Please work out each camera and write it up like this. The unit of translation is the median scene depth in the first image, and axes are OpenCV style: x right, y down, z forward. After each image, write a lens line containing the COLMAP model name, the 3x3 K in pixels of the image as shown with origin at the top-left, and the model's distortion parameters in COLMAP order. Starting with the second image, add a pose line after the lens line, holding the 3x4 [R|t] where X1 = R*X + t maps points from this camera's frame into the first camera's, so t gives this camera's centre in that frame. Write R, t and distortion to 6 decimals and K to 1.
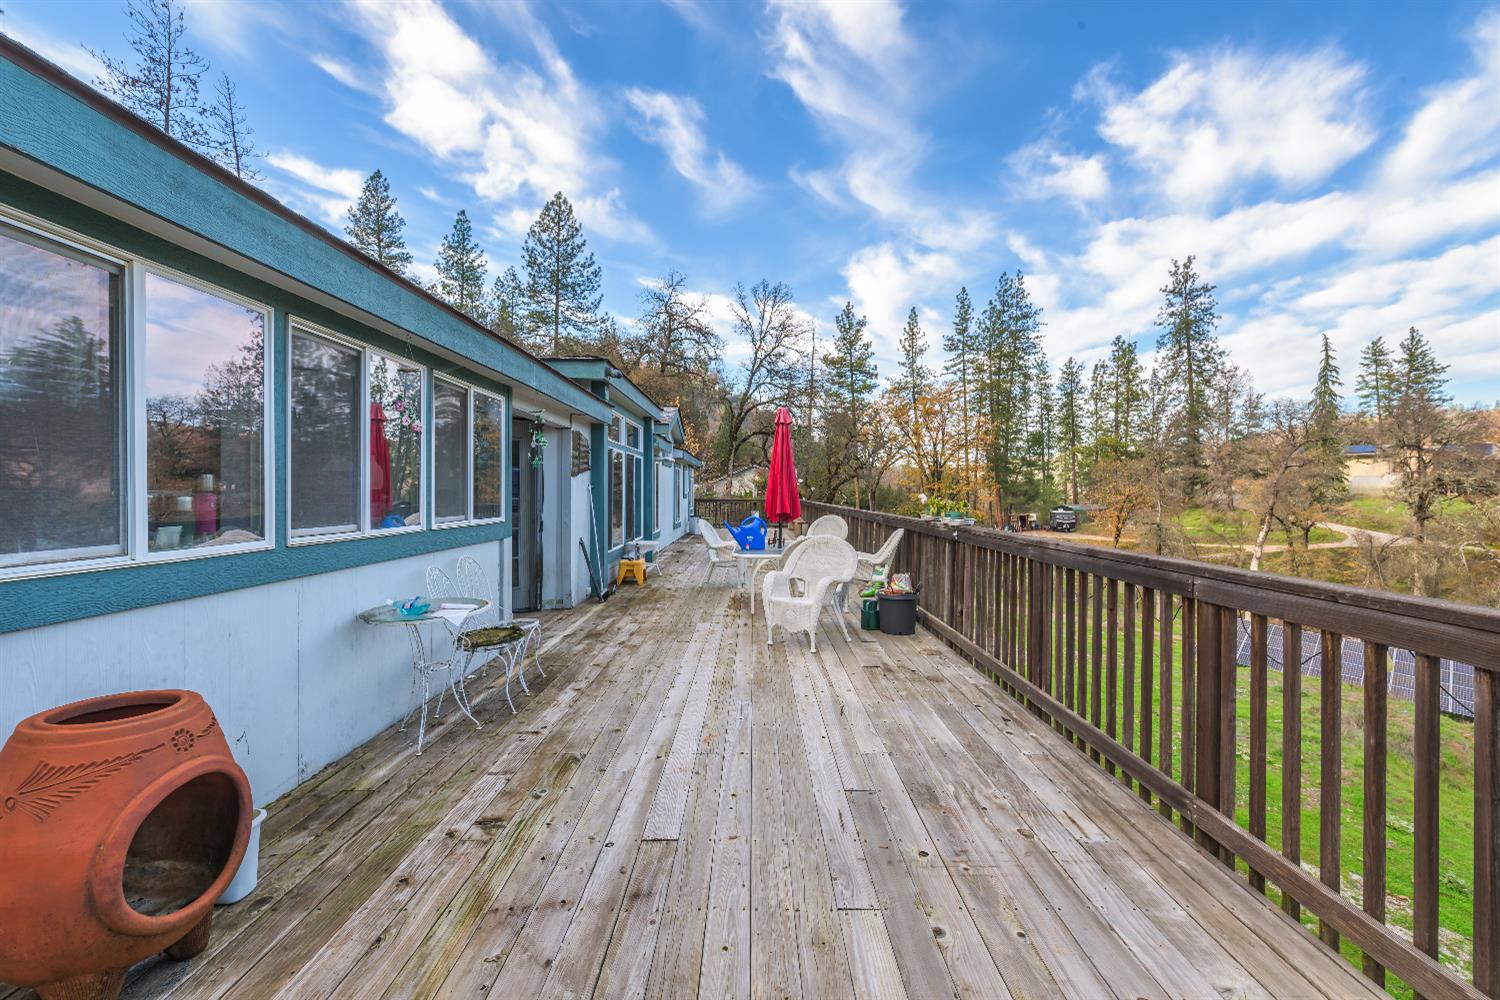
lens RADIAL K [[647.6, 0, 752.9], [0, 647.6, 494.0], [0, 0, 1]] dist [0.000239, -0.000026]
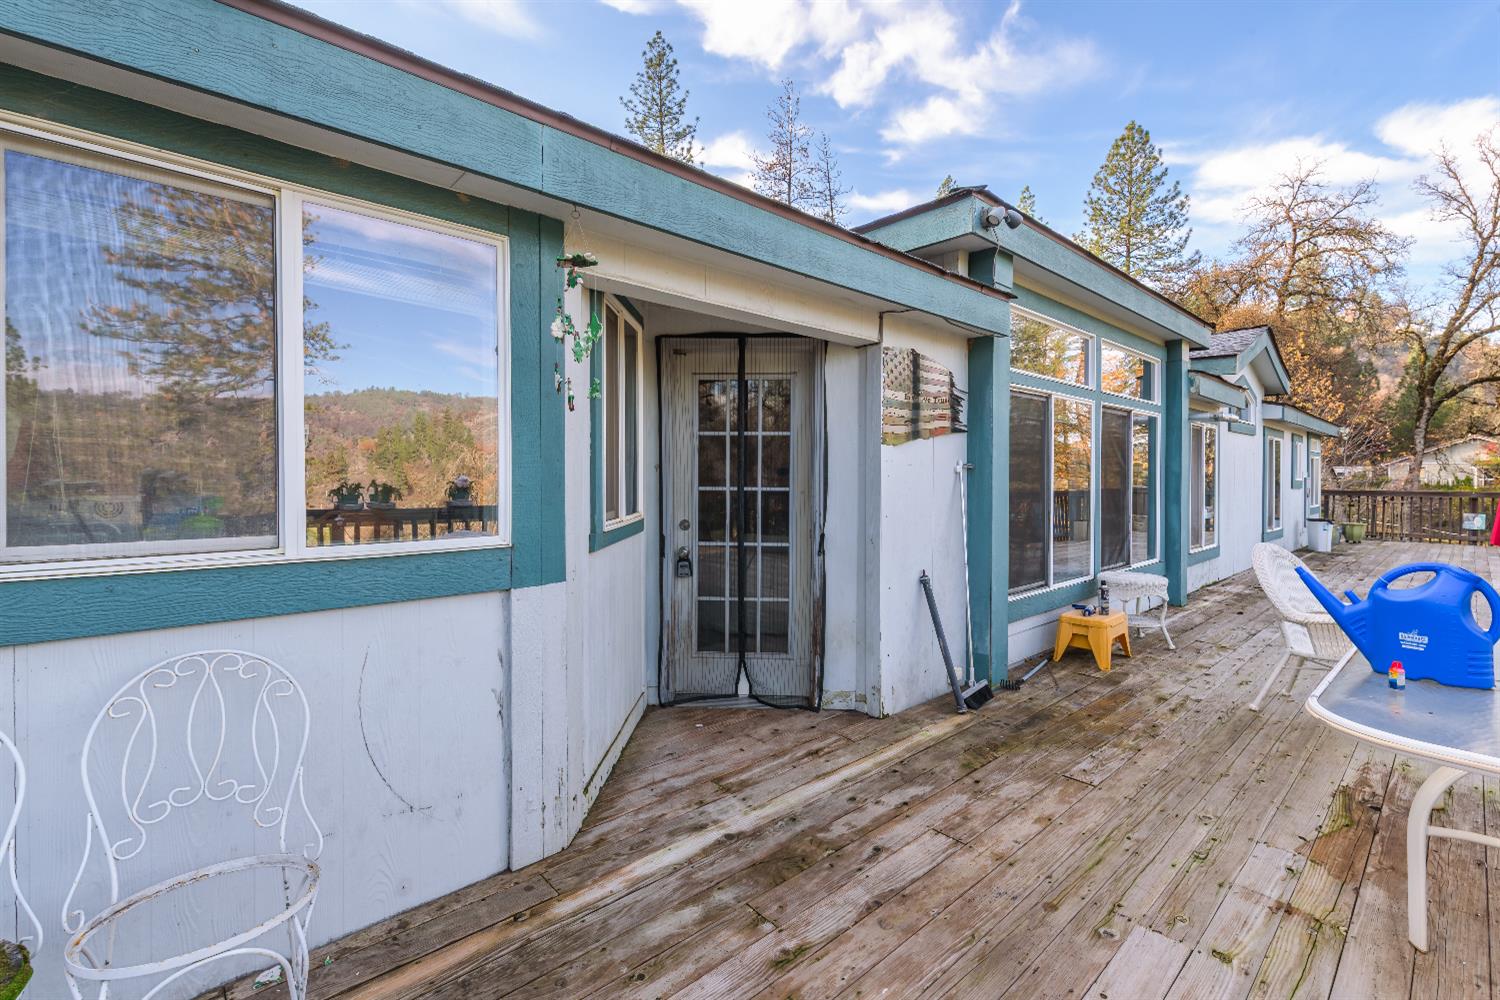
lens RADIAL K [[641.4, 0, 750.7], [0, 641.4, 483.5], [0, 0, 1]] dist [-0.004082, -0.000544]
pose [[0.660425, 0.008649, -0.750842, 0.003114], [-0.005008, 0.999962, 0.007113, 0.000002], [0.750876, -0.000937, 0.660443, 0.148408]]
